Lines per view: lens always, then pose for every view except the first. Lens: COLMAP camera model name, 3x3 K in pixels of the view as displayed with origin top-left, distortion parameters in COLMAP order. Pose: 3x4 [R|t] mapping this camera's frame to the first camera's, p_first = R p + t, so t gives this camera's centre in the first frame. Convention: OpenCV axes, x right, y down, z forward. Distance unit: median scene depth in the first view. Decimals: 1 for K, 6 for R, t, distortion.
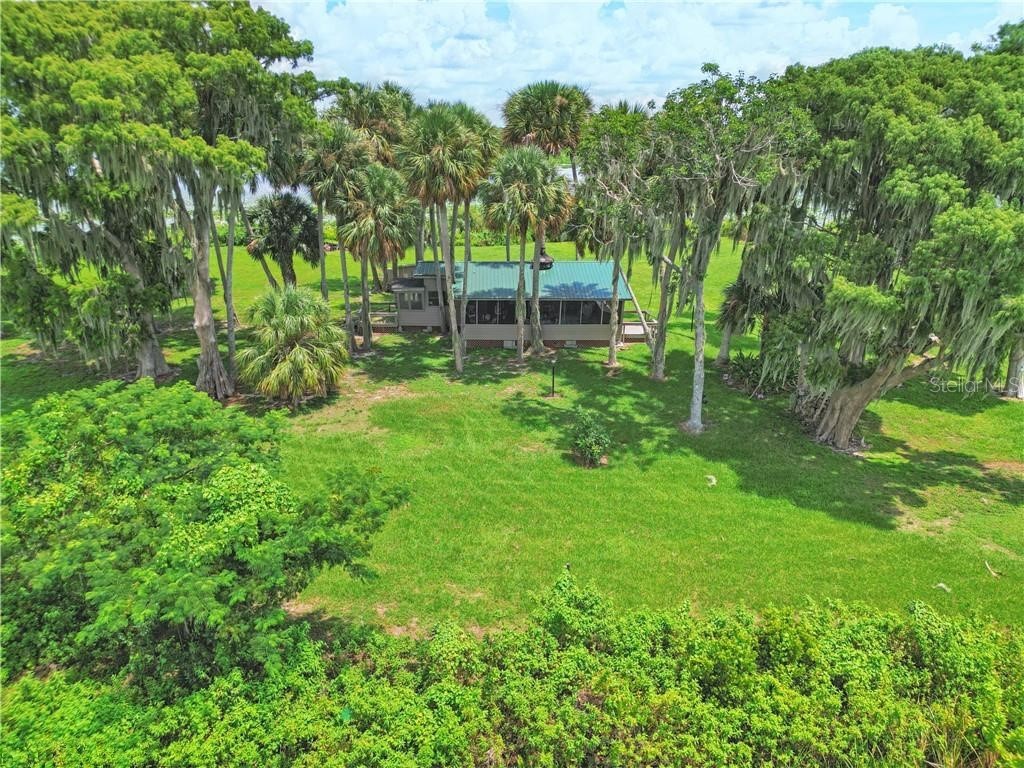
lens RADIAL K [[725.1, 0, 513.4], [0, 725.1, 388.2], [0, 0, 1]] dist [0.041378, -0.037165]
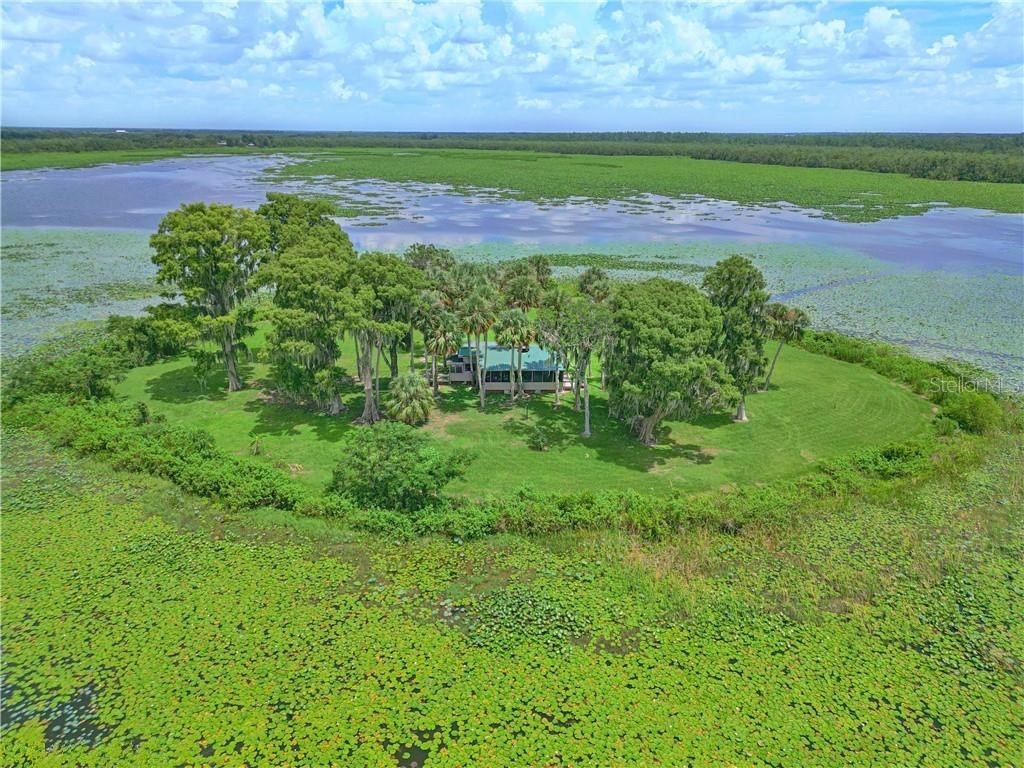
lens RADIAL K [[725.1, 0, 507.2], [0, 725.1, 389.0], [0, 0, 1]] dist [0.041378, -0.037165]
pose [[0.999982, -0.002747, -0.005272, 0.006933], [0.002752, 0.999996, 0.000884, -0.078820], [0.005269, -0.000898, 0.999986, -1.106416]]
